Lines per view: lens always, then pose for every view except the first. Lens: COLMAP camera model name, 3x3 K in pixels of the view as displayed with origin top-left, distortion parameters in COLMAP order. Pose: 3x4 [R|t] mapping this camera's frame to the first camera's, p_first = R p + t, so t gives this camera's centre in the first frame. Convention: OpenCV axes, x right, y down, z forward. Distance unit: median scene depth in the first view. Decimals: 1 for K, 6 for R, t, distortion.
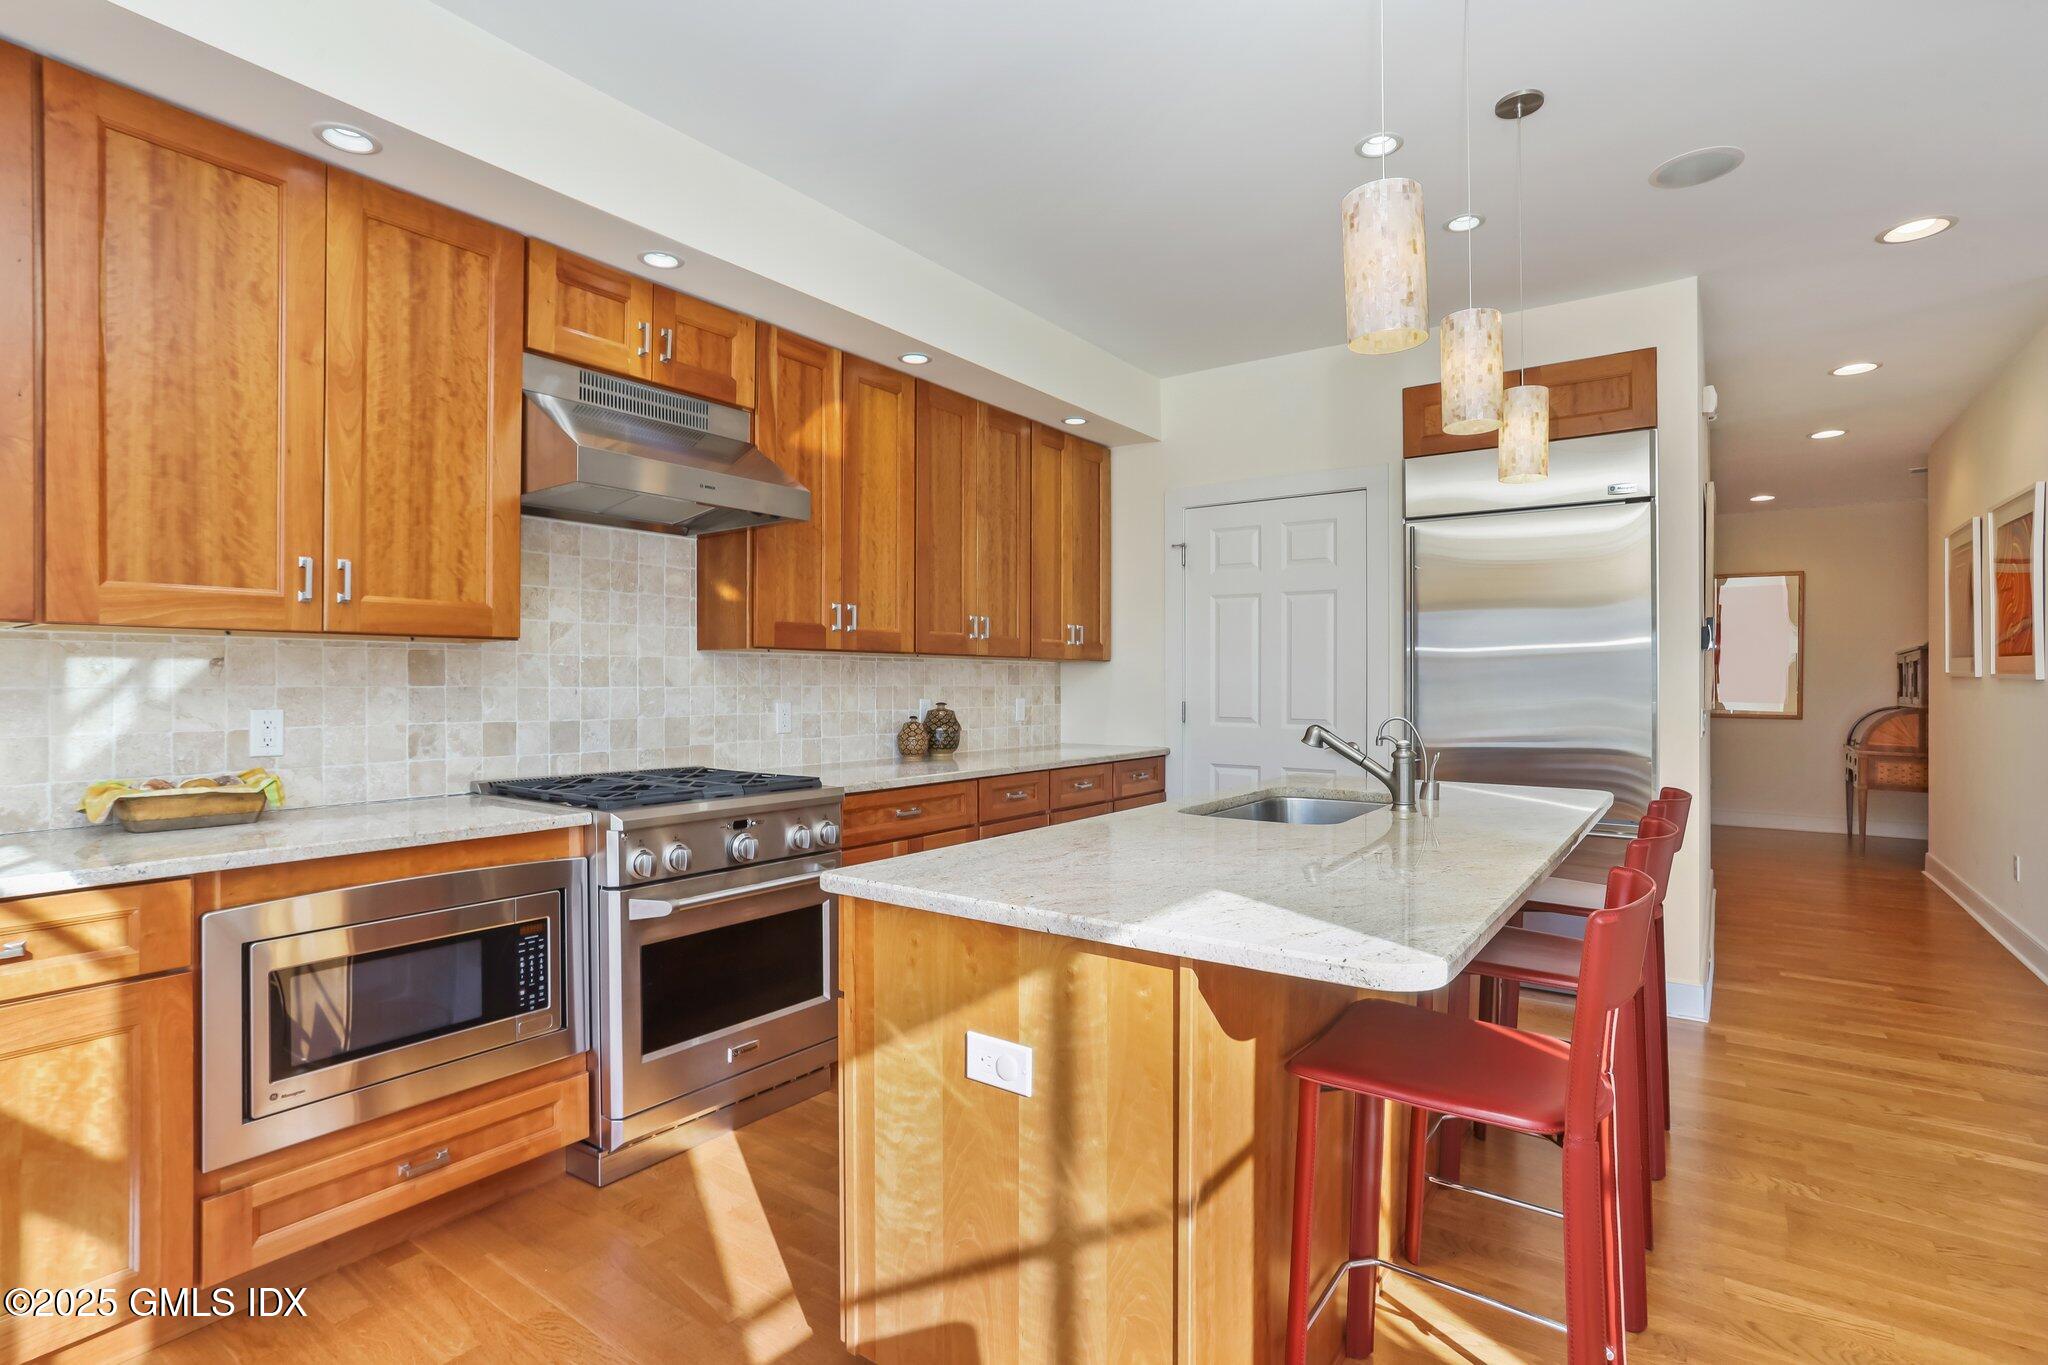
lens RADIAL K [[990.3, 0, 1015.3], [0, 990.3, 678.5], [0, 0, 1]] dist [-0.052862, 0.032488]
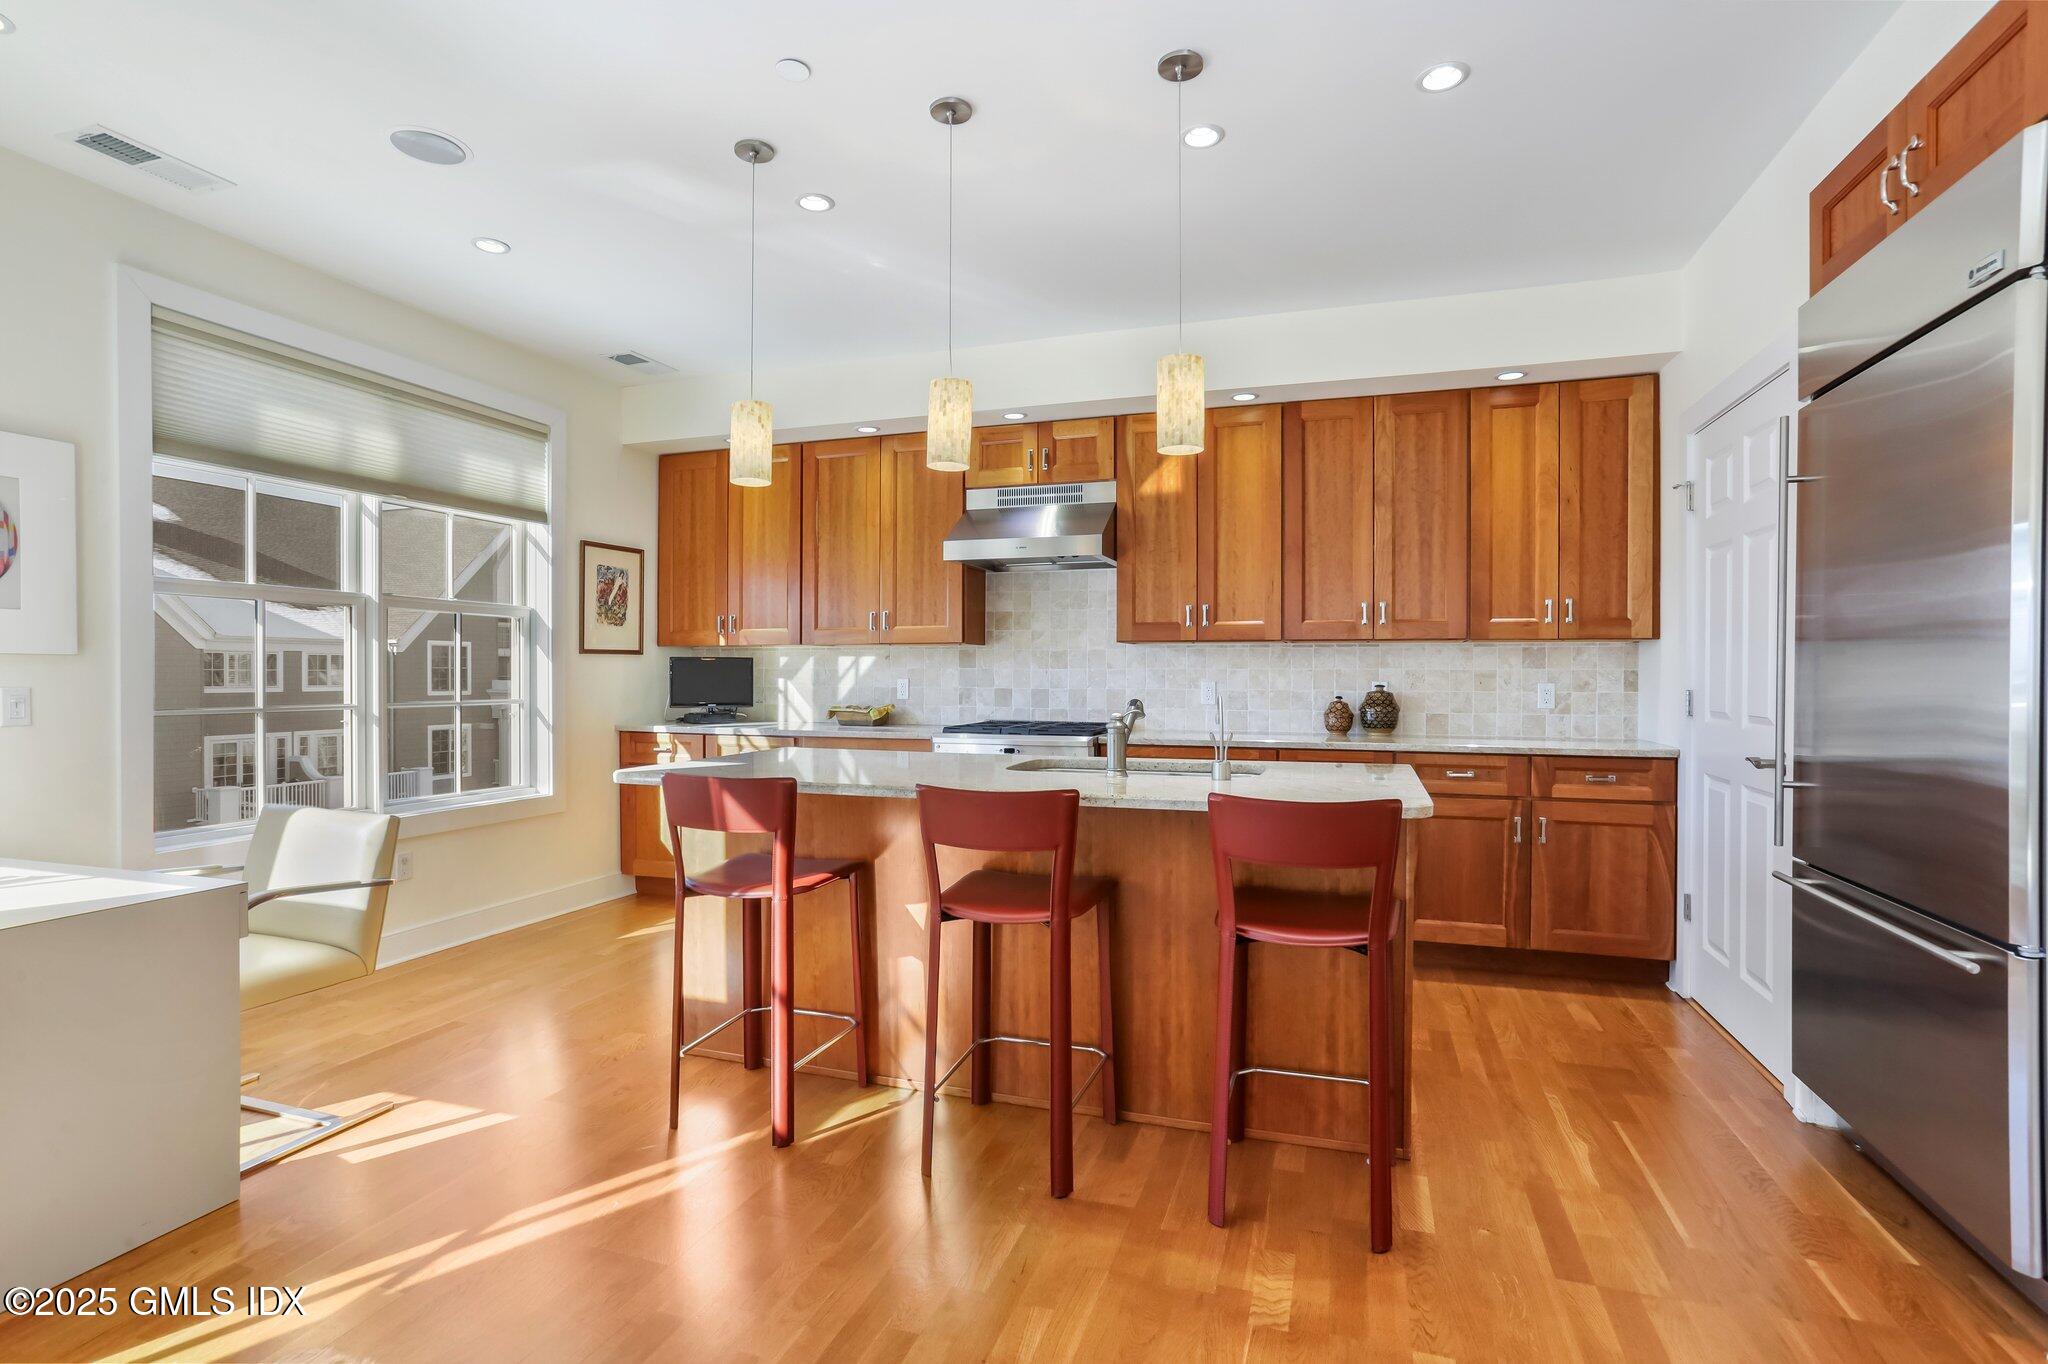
lens RADIAL K [[990.3, 0, 1015.3], [0, 990.3, 678.0], [0, 0, 1]] dist [-0.052862, 0.032488]
pose [[0.294099, 0.005776, -0.955758, 0.910695], [0.002049, 0.999976, 0.006674, 0.010357], [0.955773, -0.003921, 0.294080, 0.359207]]
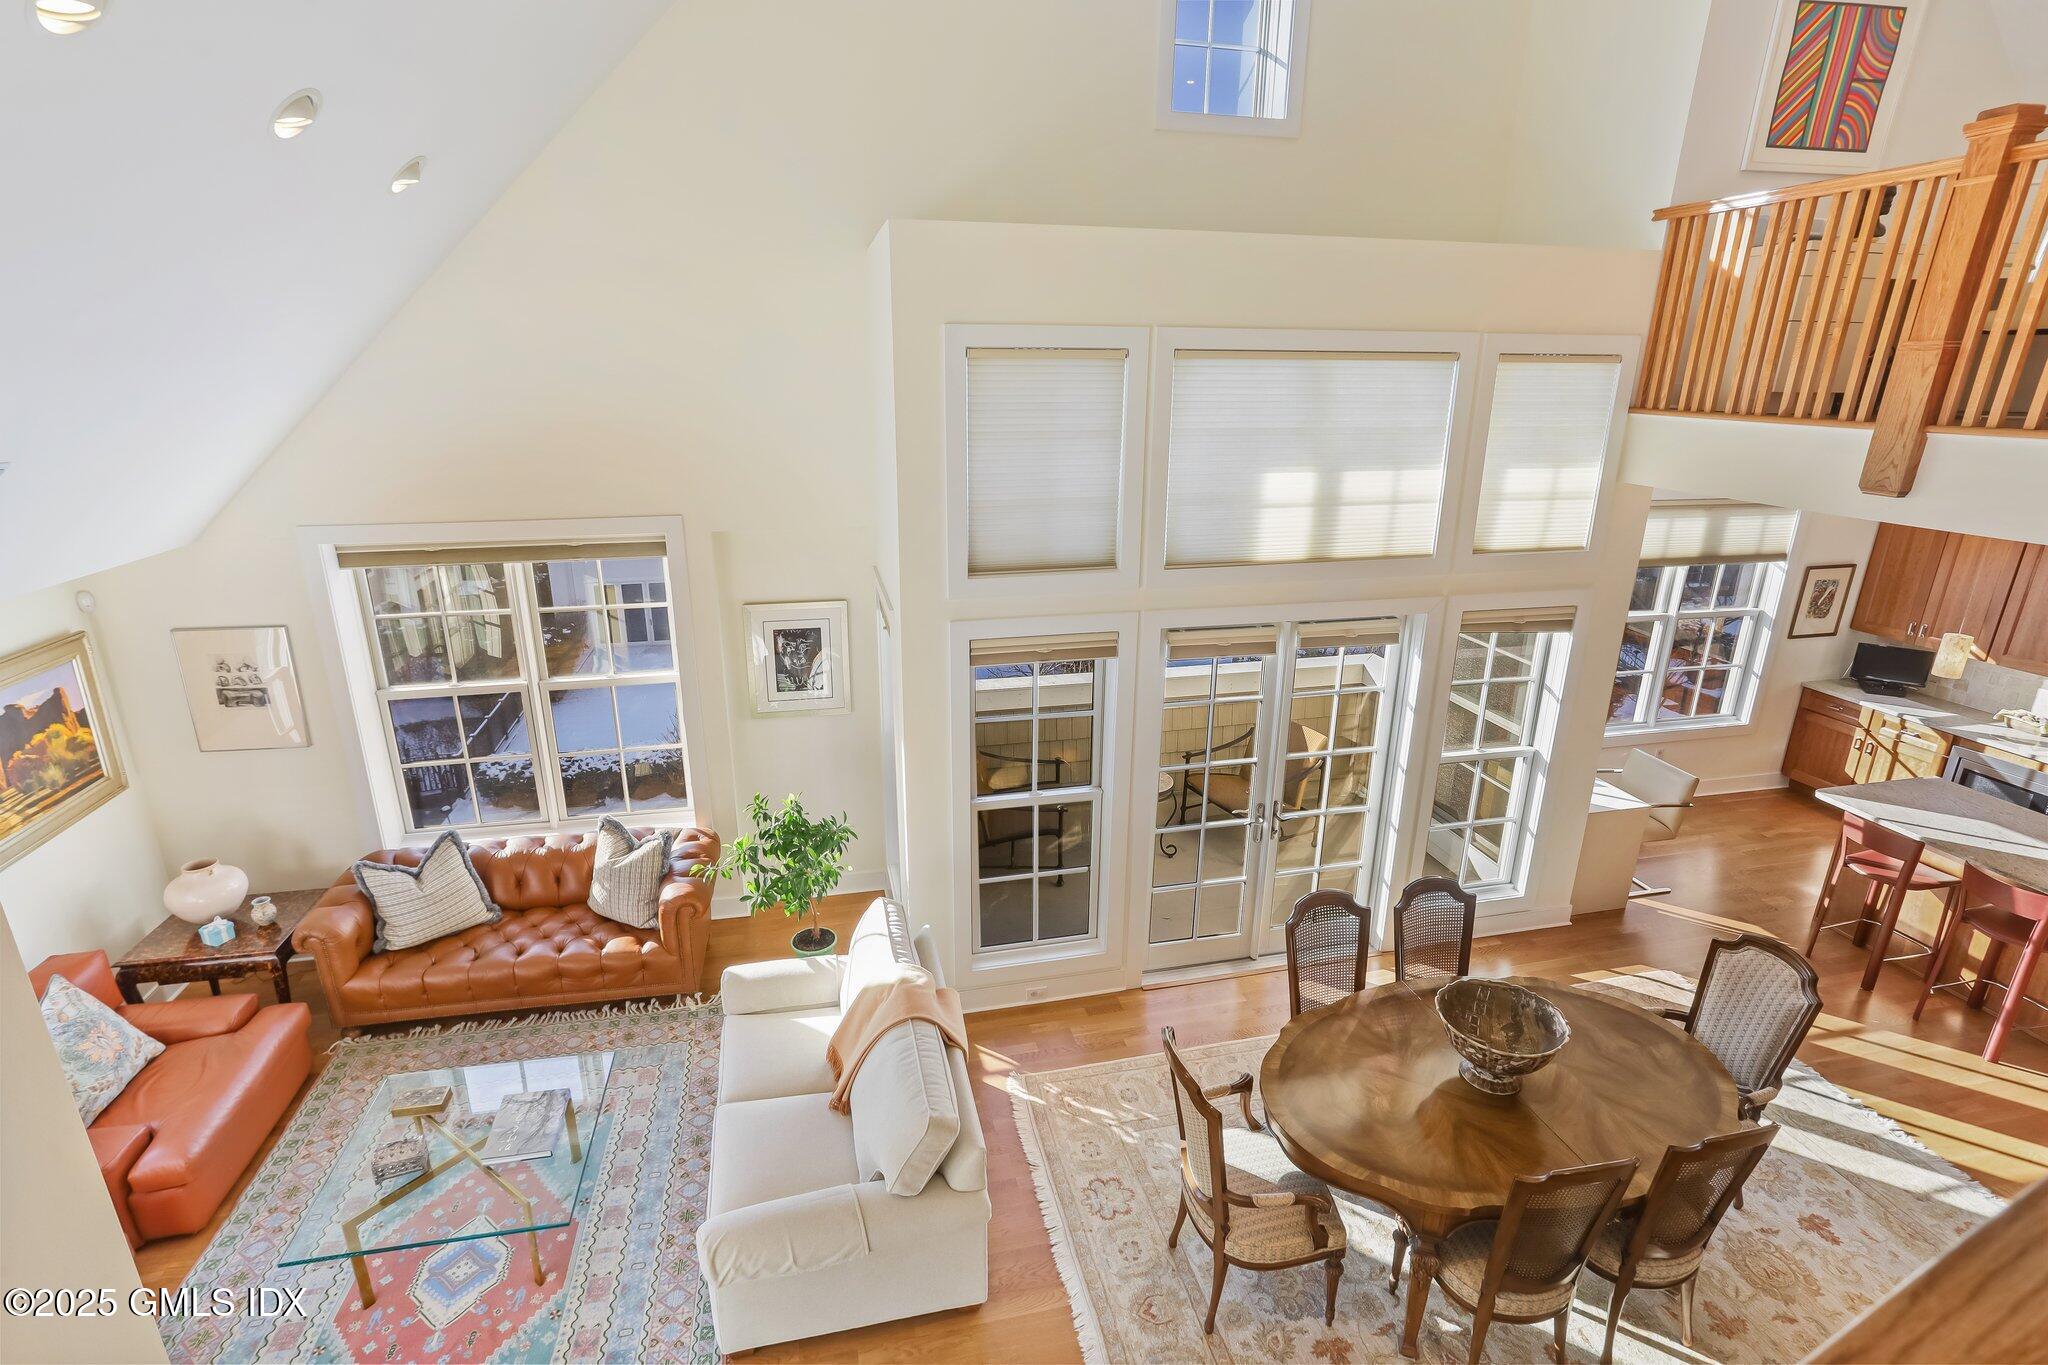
lens RADIAL K [[990.3, 0, 1015.3], [0, 990.3, 678.5], [0, 0, 1]] dist [-0.052862, 0.032488]
pose [[-0.658102, 0.233853, -0.715692, 1.990802], [-0.000634, 0.950371, 0.311118, -0.561615], [0.752928, 0.205201, -0.625293, 0.255387]]
